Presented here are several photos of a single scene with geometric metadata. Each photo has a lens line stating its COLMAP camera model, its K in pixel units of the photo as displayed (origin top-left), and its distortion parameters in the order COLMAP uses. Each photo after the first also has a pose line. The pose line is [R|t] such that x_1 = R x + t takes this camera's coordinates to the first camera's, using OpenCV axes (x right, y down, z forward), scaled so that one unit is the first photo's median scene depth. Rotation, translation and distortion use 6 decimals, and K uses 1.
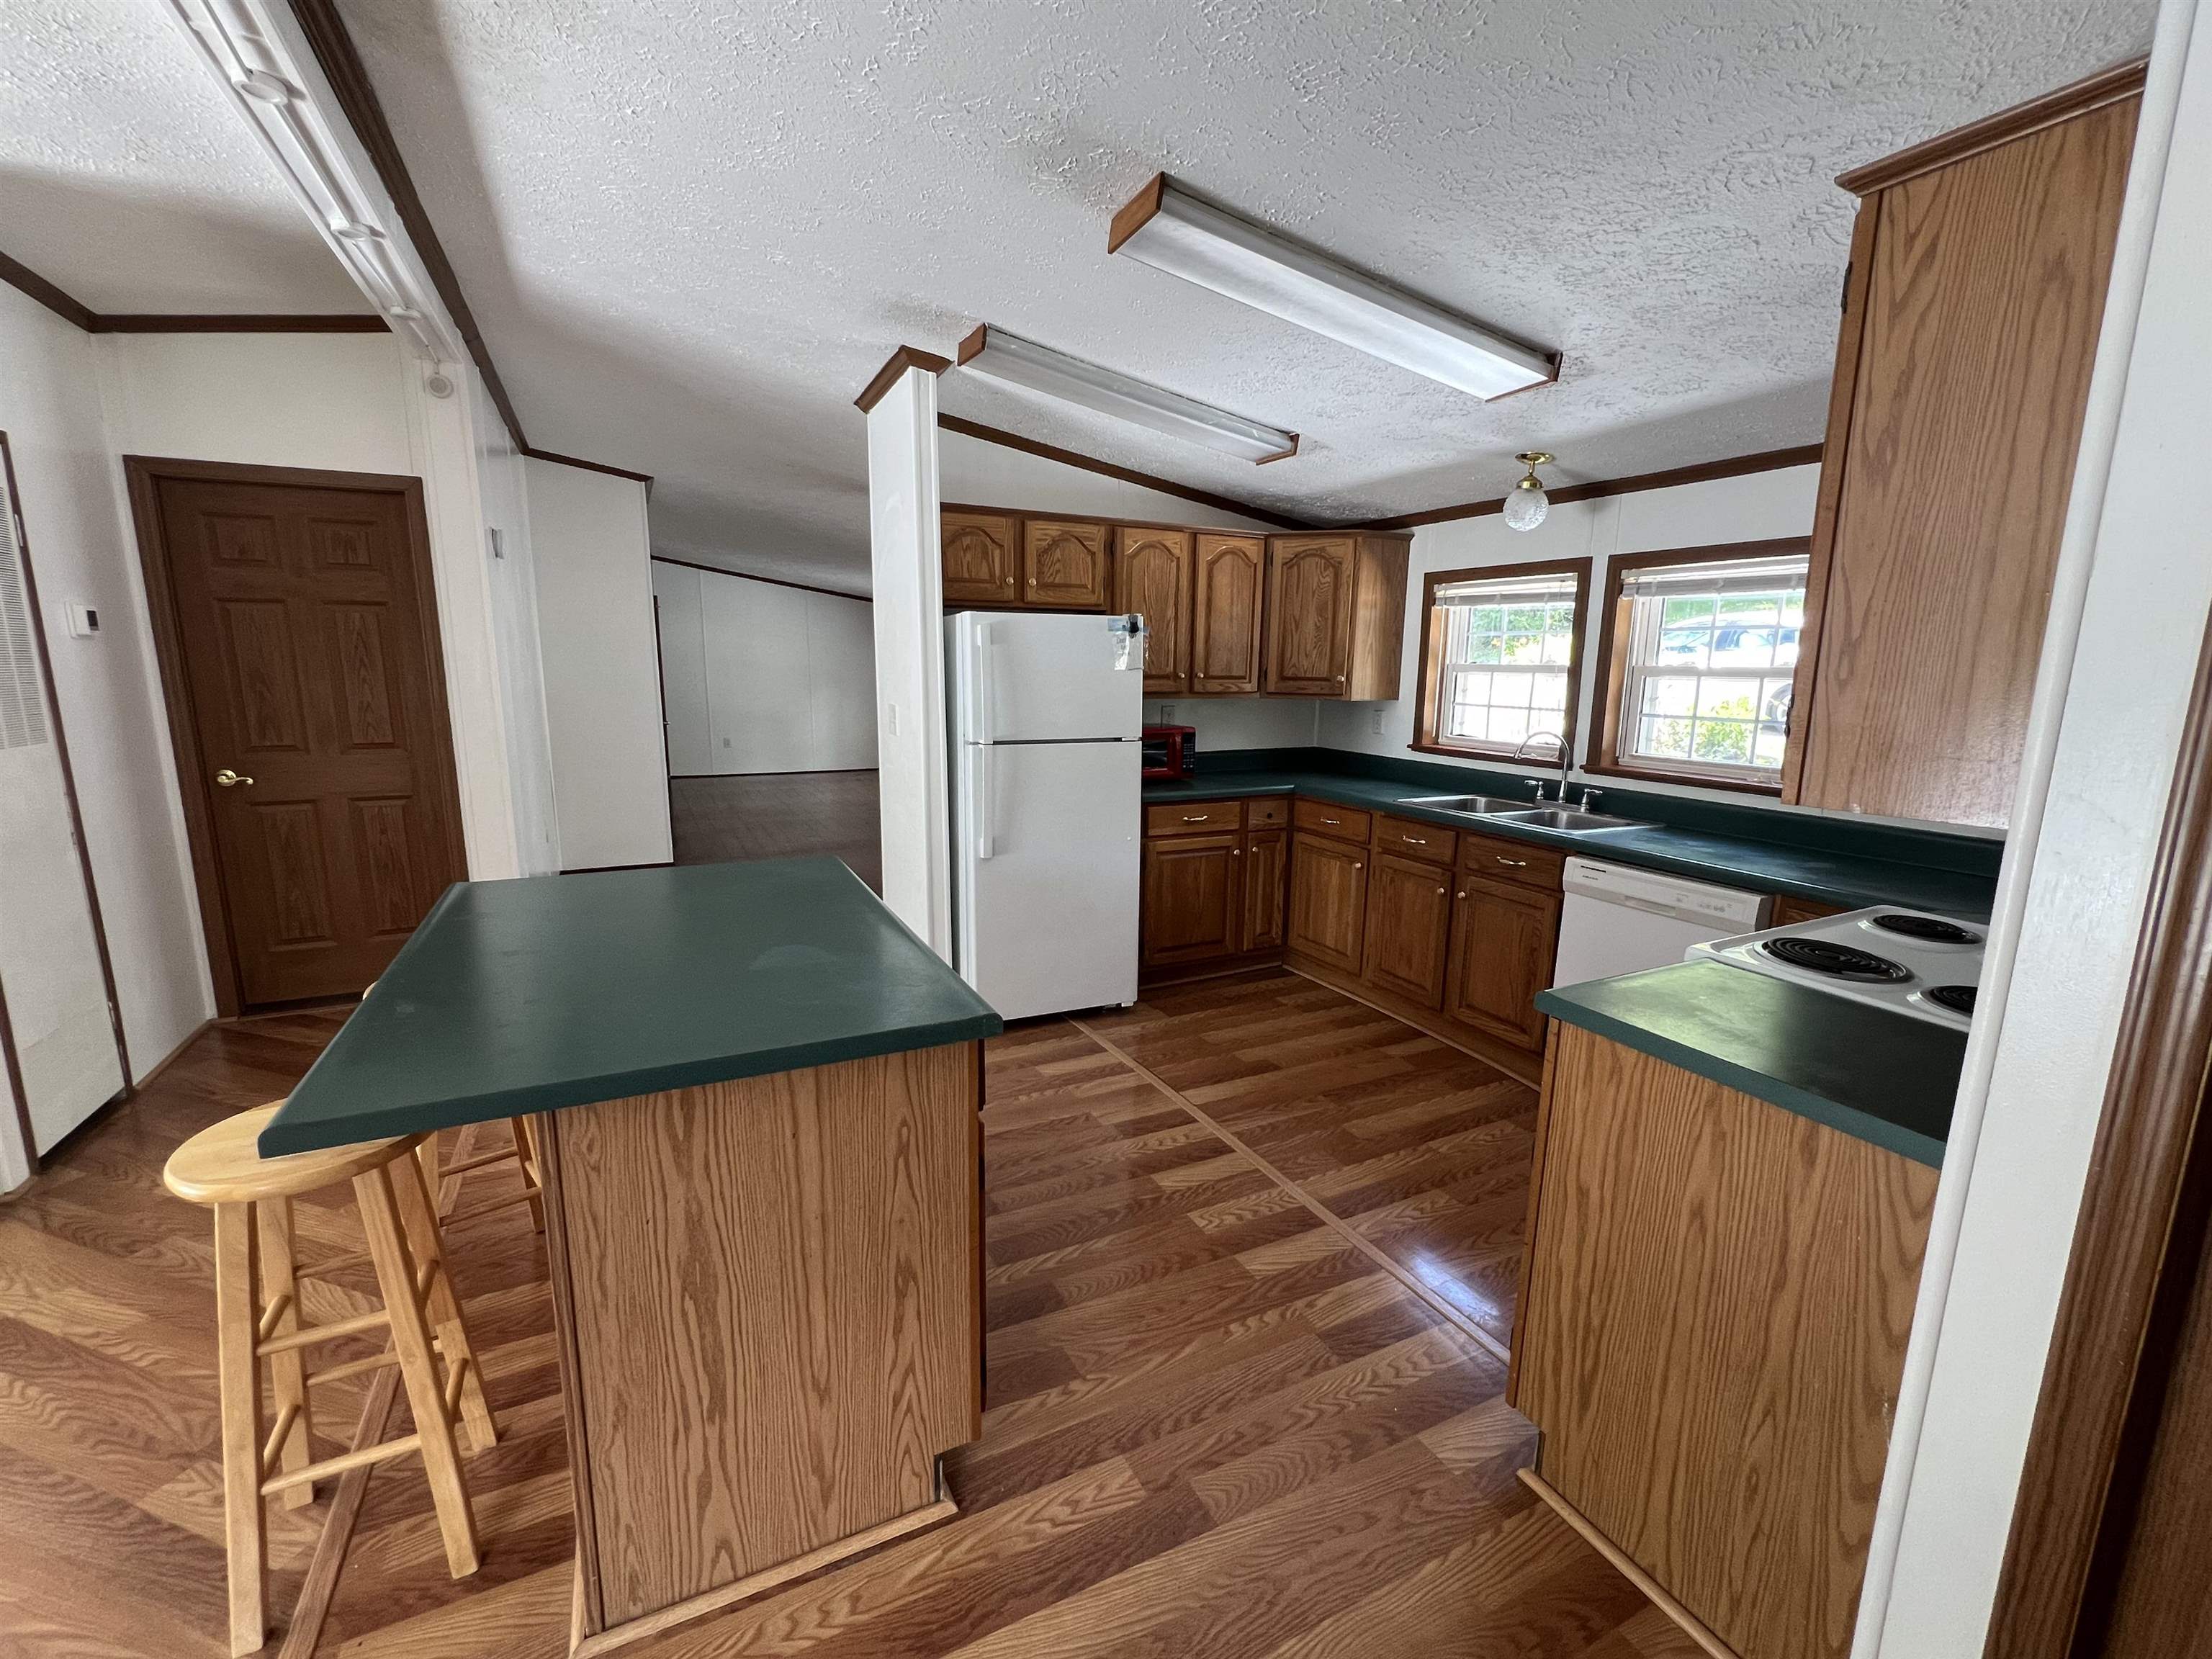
lens RADIAL K [[940.7, 0, 1096.2], [0, 940.7, 834.2], [0, 0, 1]] dist [-0.002094, 0.000246]
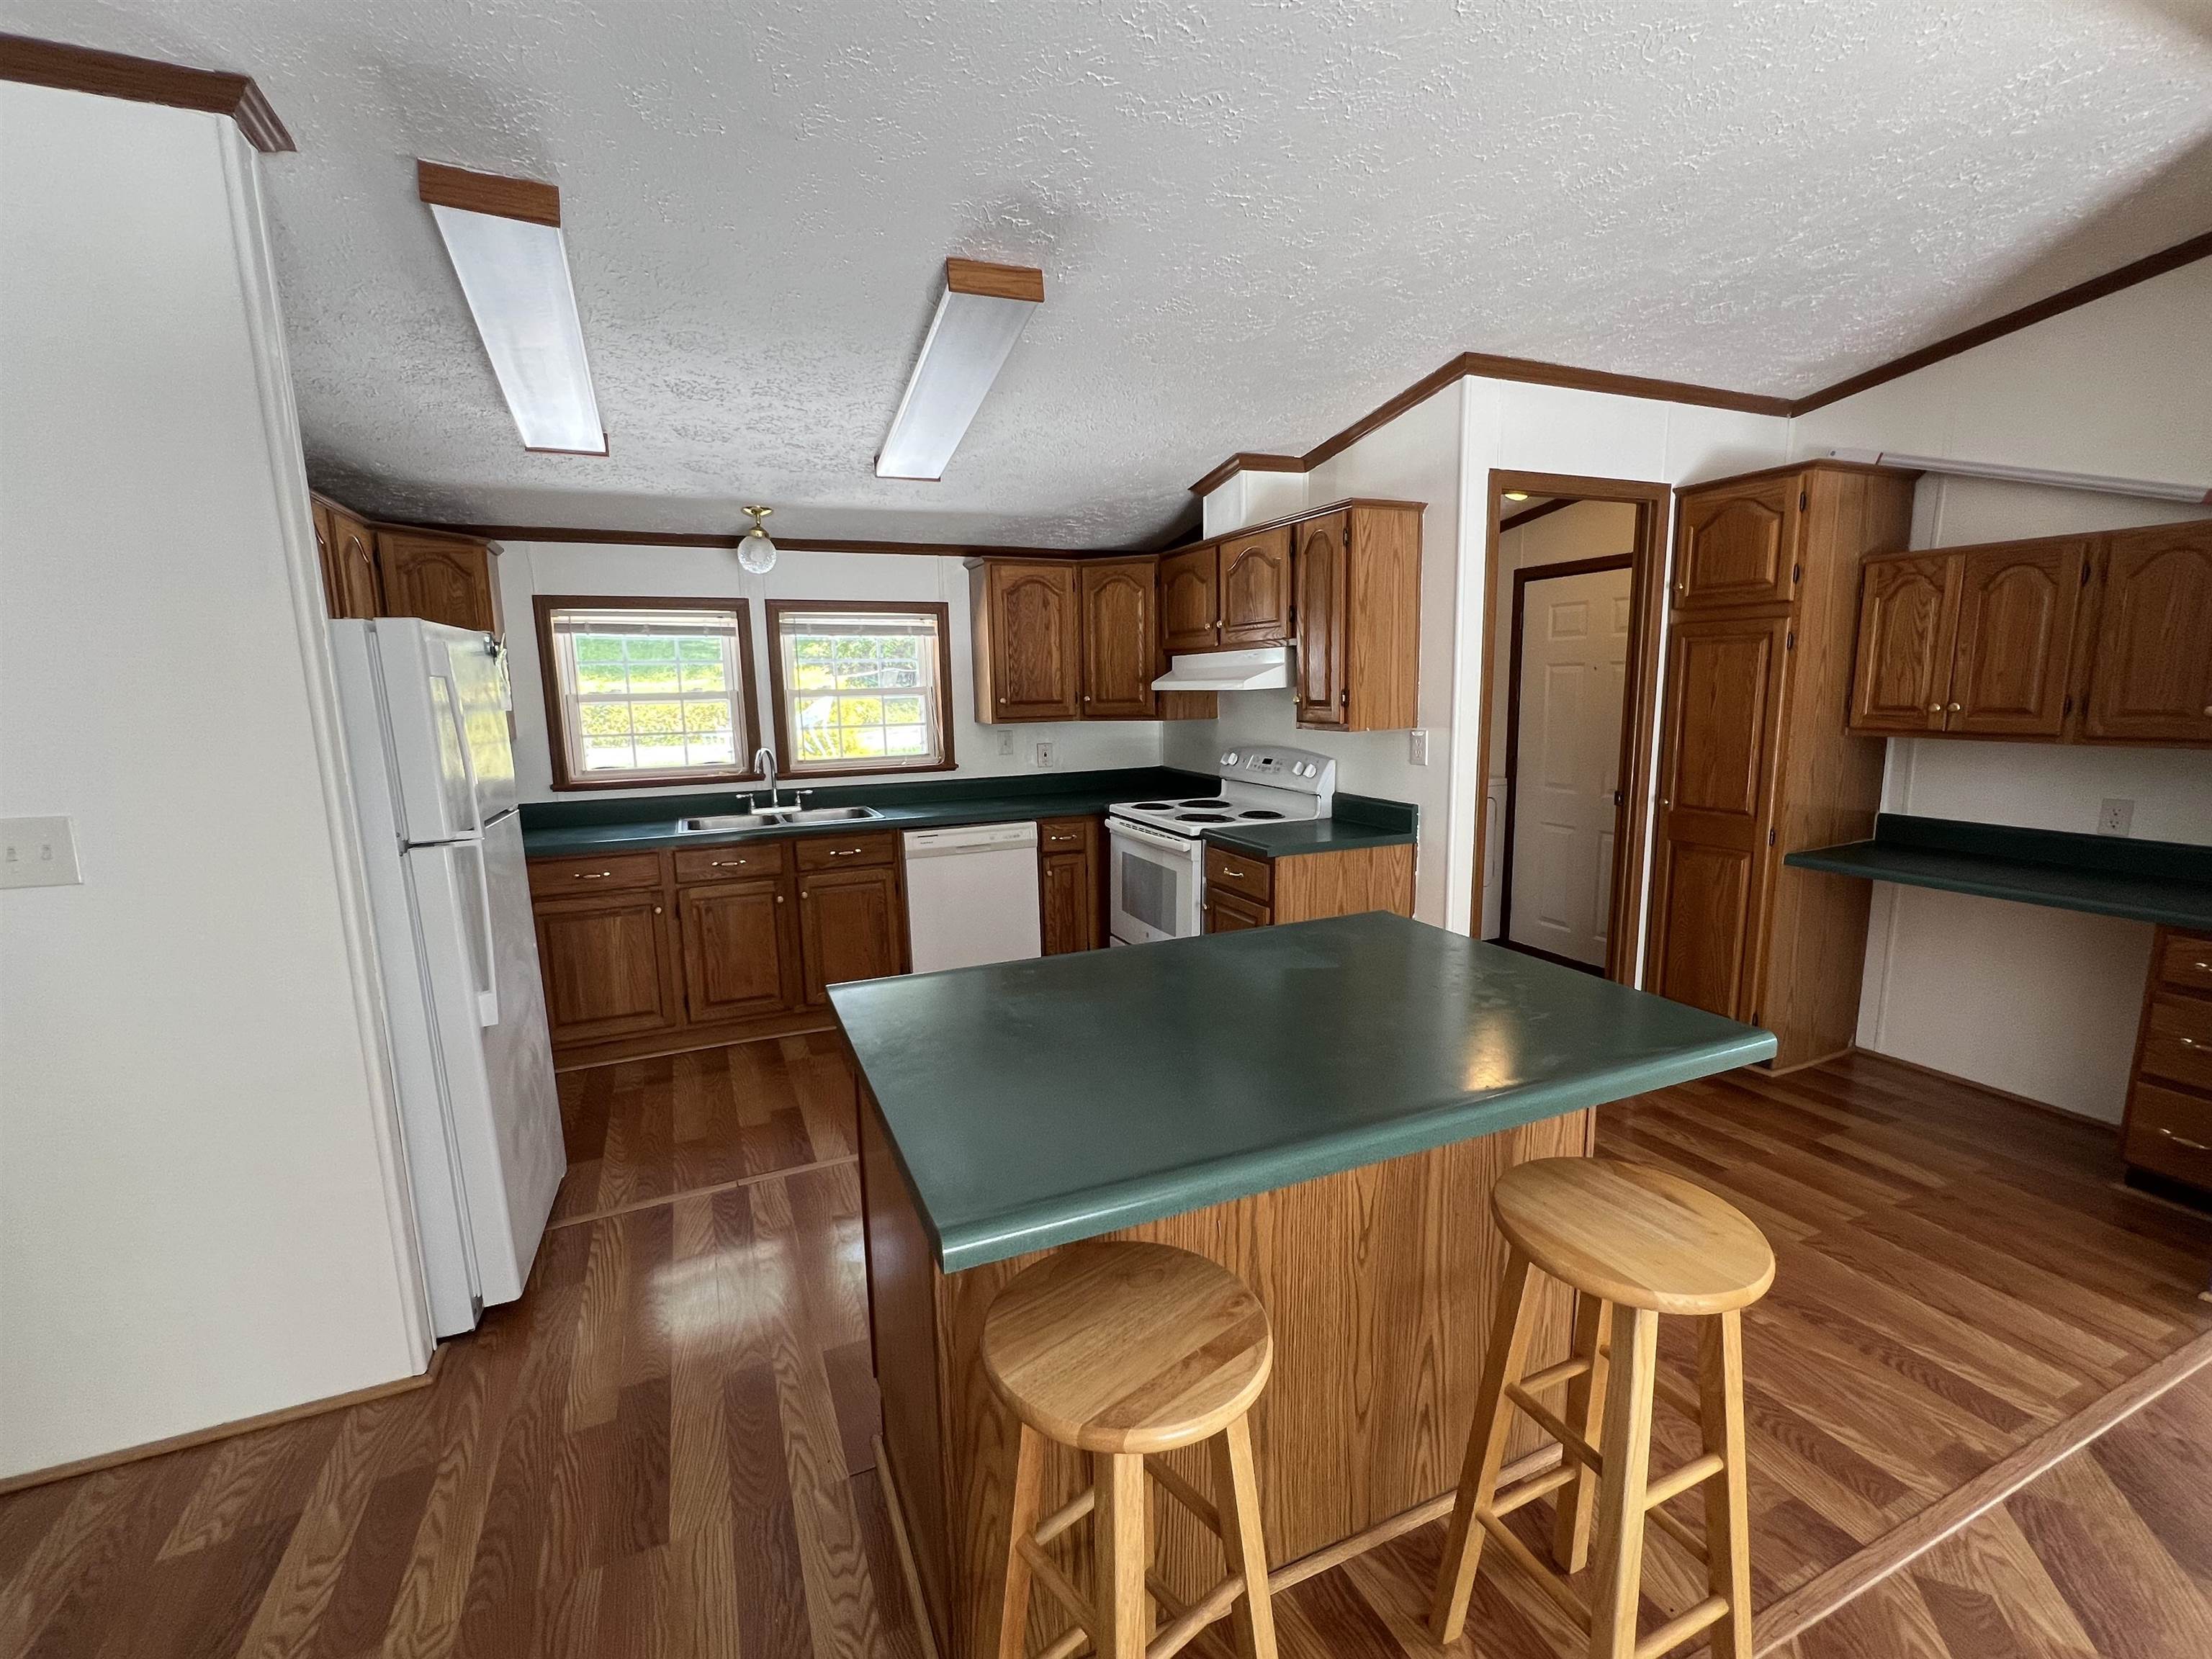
lens RADIAL K [[940.7, 0, 1096.2], [0, 940.7, 834.2], [0, 0, 1]] dist [-0.002094, 0.000246]
pose [[0.053534, -0.171620, 0.983708, -0.650125], [0.202350, 0.966547, 0.157614, -0.106430], [-0.977849, 0.190615, 0.086470, 0.523158]]
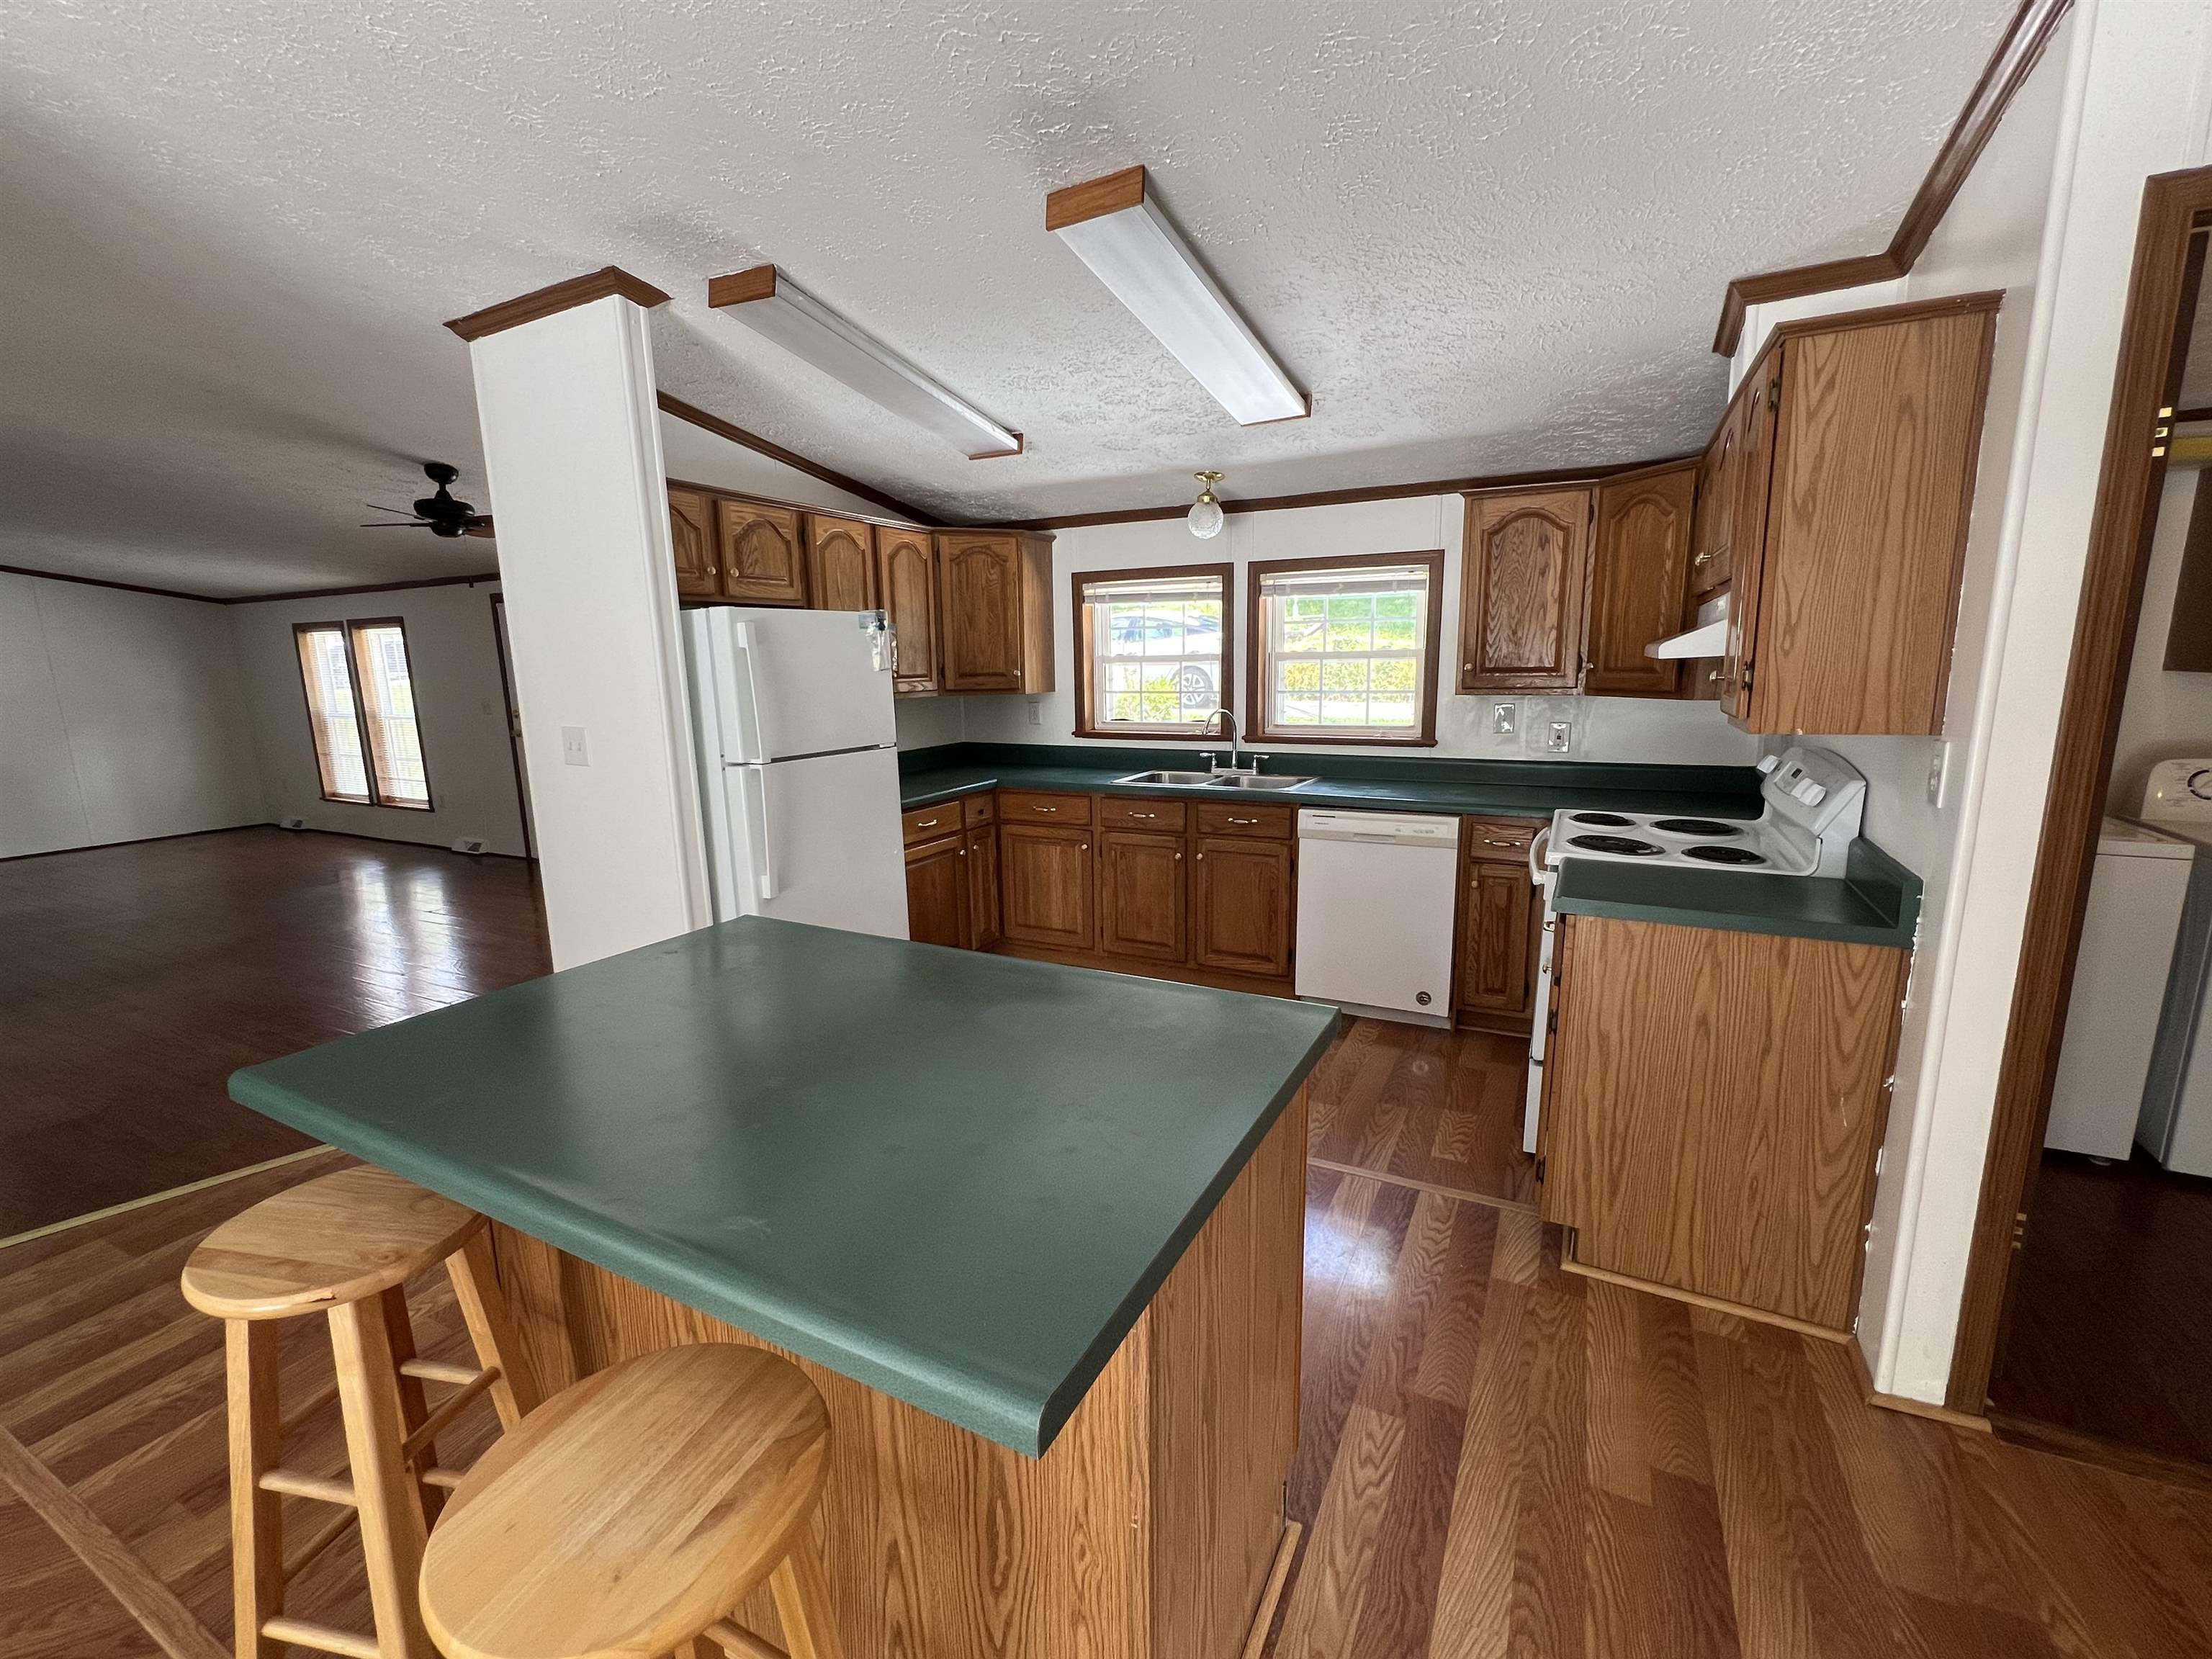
lens RADIAL K [[940.7, 0, 1096.2], [0, 940.7, 834.2], [0, 0, 1]] dist [-0.002094, 0.000246]
pose [[0.807349, -0.136223, 0.574134, -0.347393], [0.135308, 0.989800, 0.044576, -0.028599], [-0.574351, 0.041696, 0.817547, 0.131293]]
